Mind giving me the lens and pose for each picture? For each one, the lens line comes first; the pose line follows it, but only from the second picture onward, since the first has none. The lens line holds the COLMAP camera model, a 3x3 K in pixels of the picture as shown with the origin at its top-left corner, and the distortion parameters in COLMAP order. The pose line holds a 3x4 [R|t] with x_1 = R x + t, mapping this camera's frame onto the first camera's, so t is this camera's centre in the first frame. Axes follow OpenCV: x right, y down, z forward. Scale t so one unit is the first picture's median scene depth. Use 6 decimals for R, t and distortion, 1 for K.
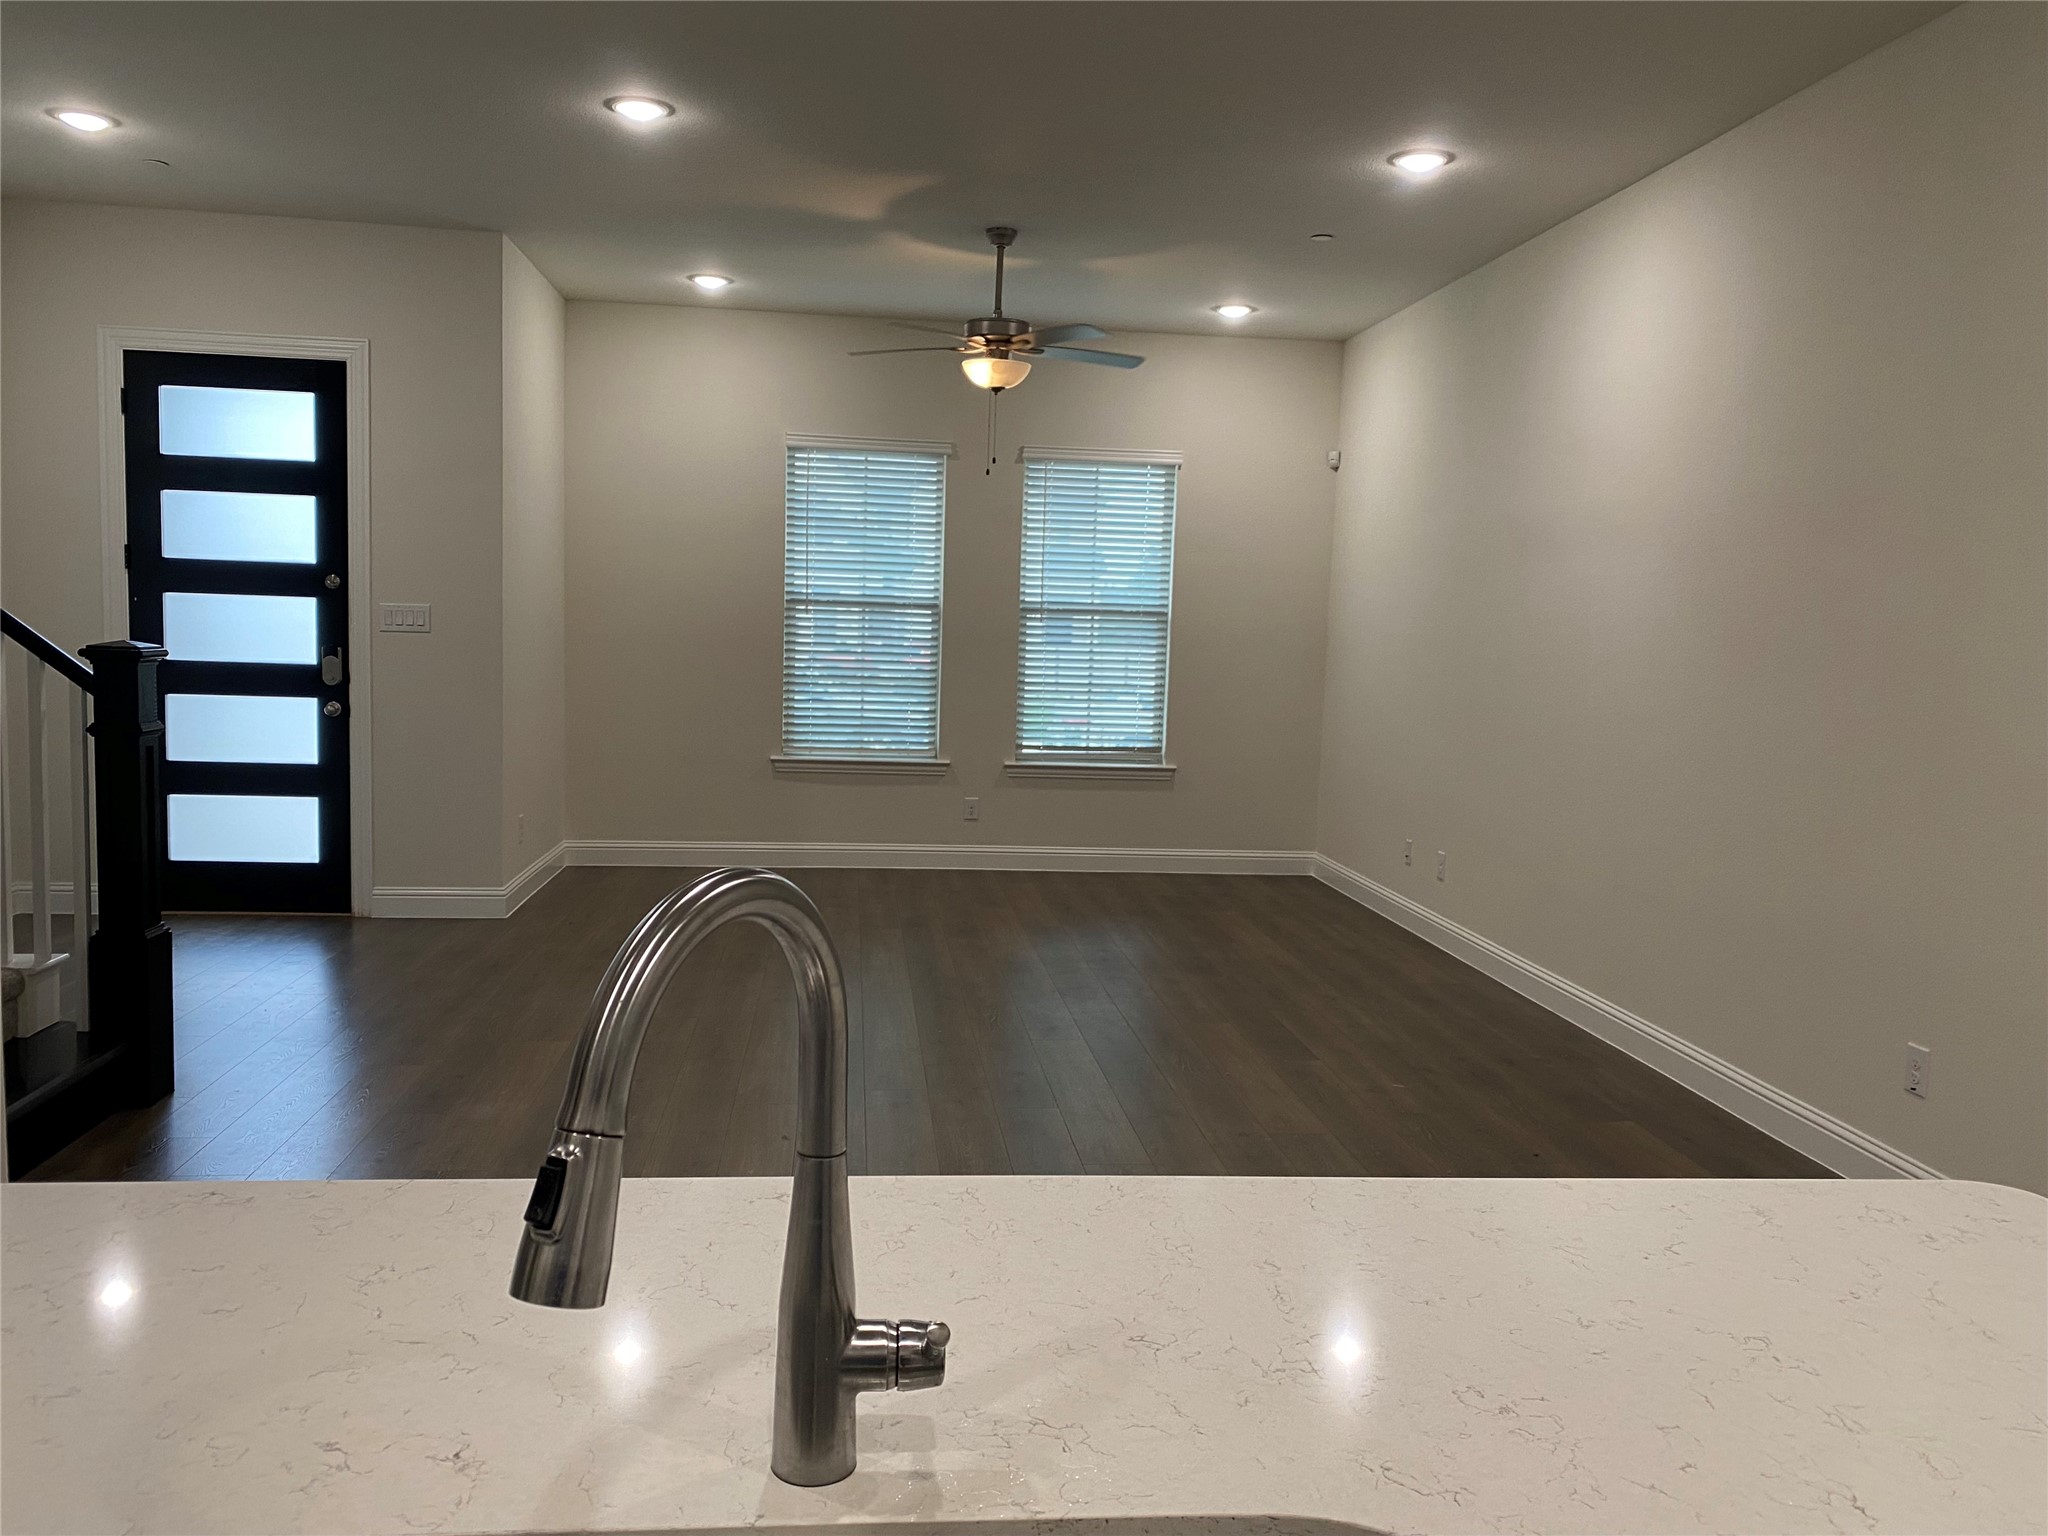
lens RADIAL K [[1552.3, 0, 1022.3], [0, 1552.3, 781.6], [0, 0, 1]] dist [0.037021, -0.055376]
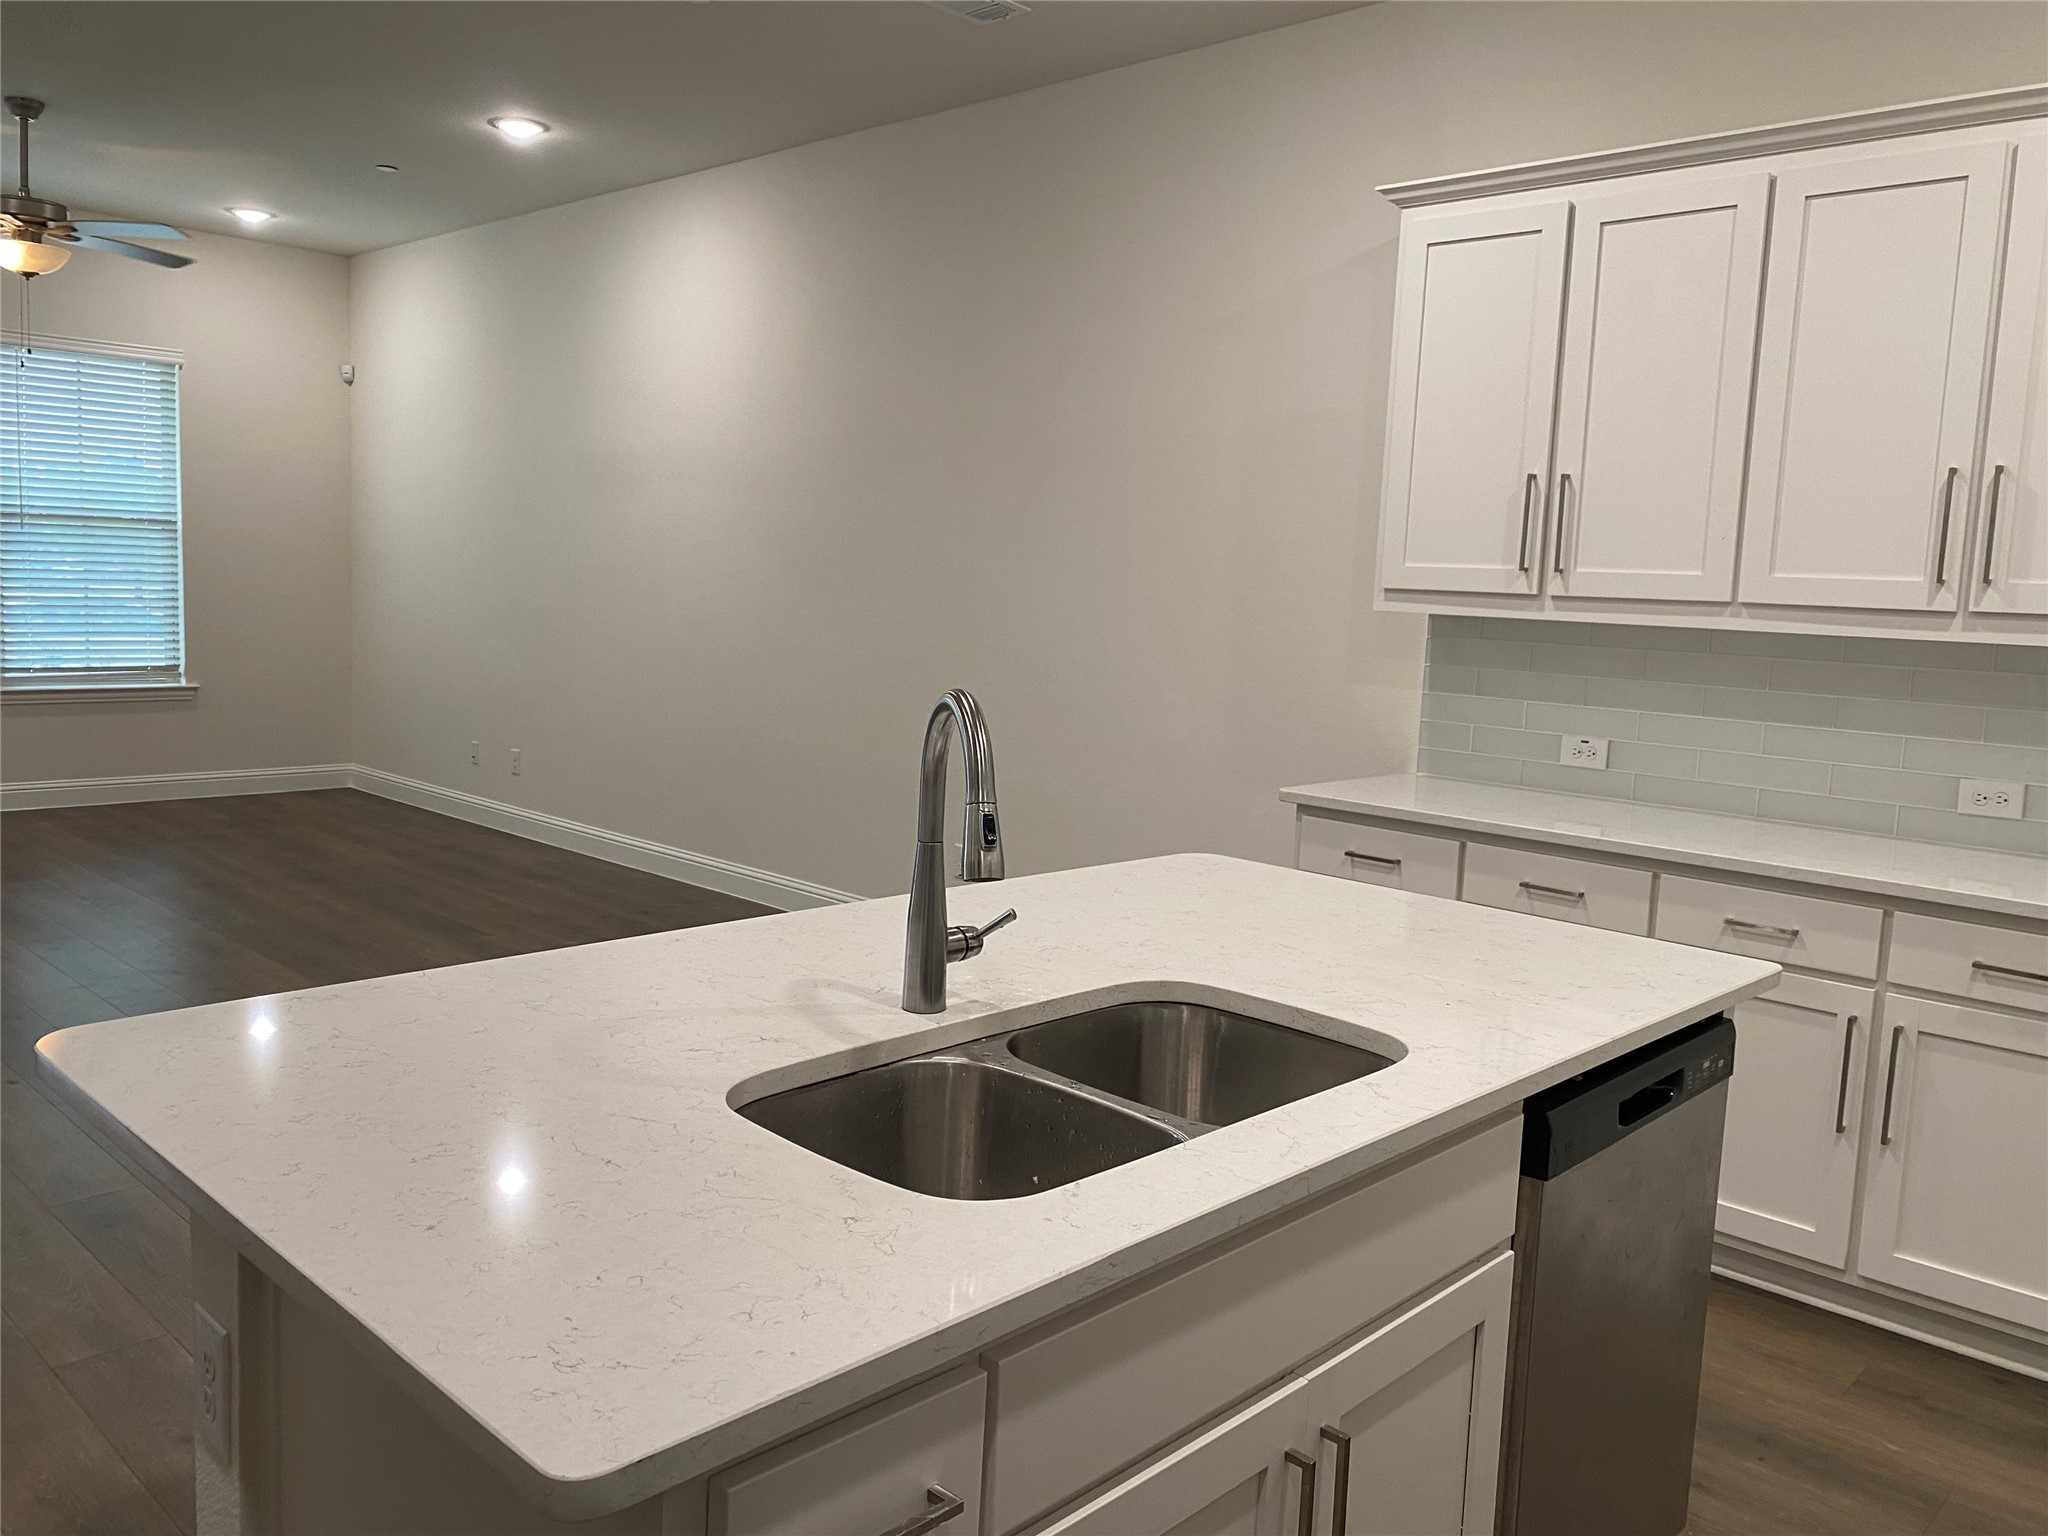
lens RADIAL K [[1552.3, 0, 1023.6], [0, 1552.3, 765.6], [0, 0, 1]] dist [0.037021, -0.055376]
pose [[0.761718, -0.074849, 0.643571, -0.172686], [0.044755, 0.997011, 0.062984, 0.002796], [-0.646361, -0.019173, 0.762791, -0.074999]]
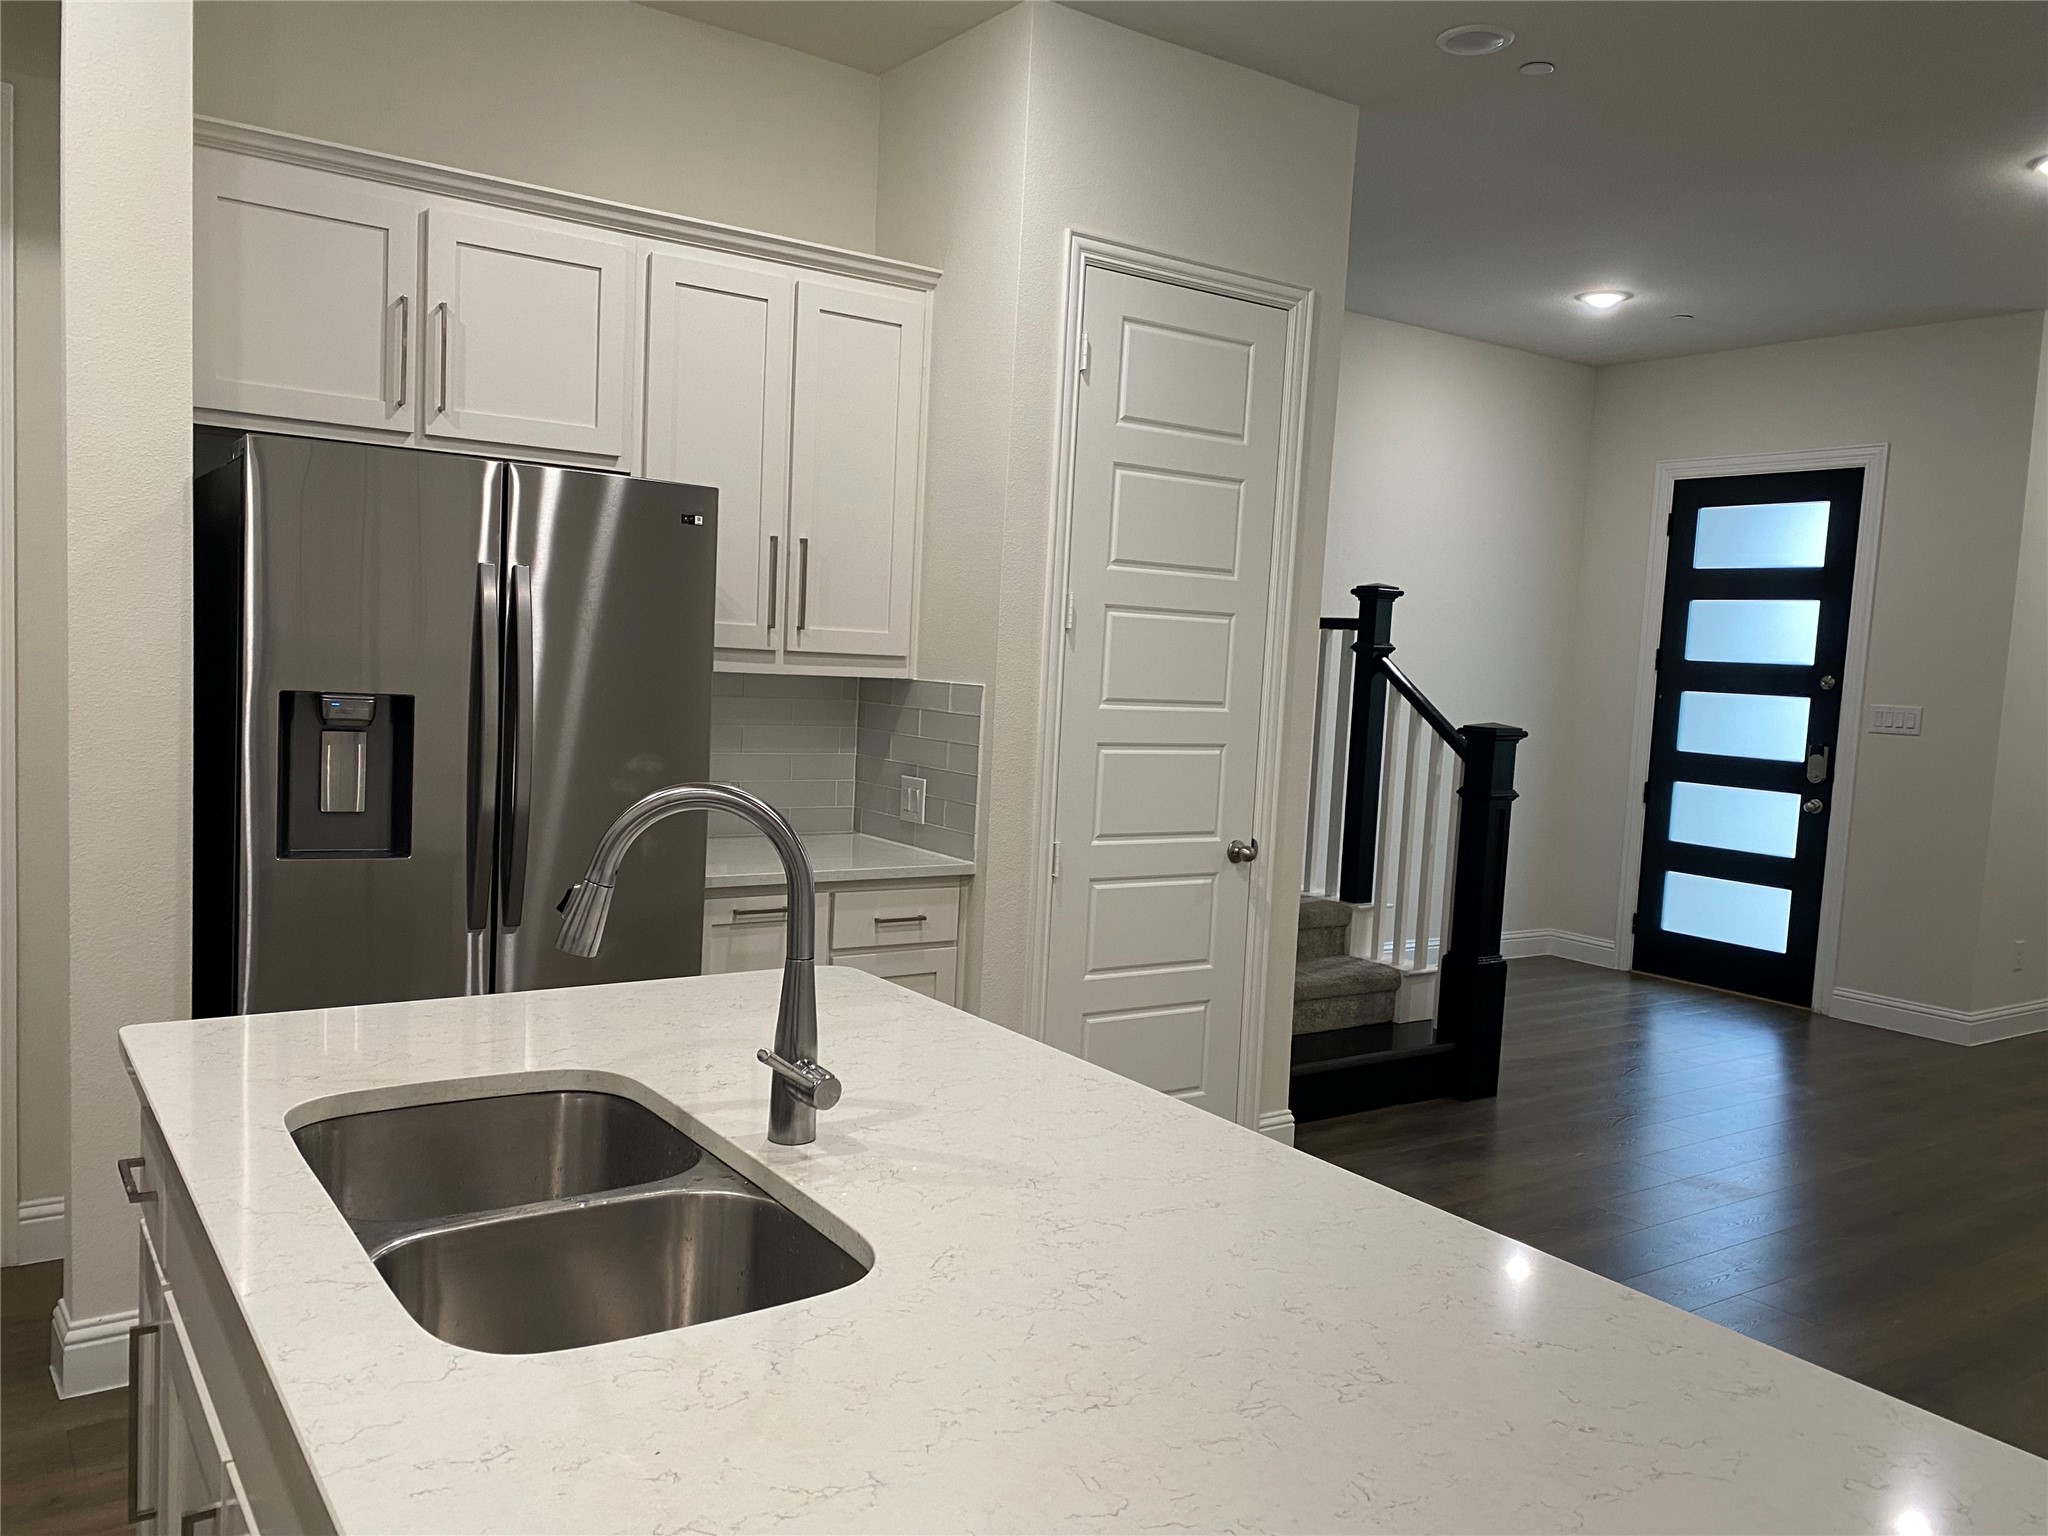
lens RADIAL K [[1552.3, 0, 992.3], [0, 1552.3, 781.2], [0, 0, 1]] dist [0.037021, -0.055376]
pose [[0.468532, 0.062443, -0.881237, 0.207097], [-0.124199, 0.992248, 0.004275, -0.000265], [0.874673, 0.107446, 0.472656, 0.043574]]
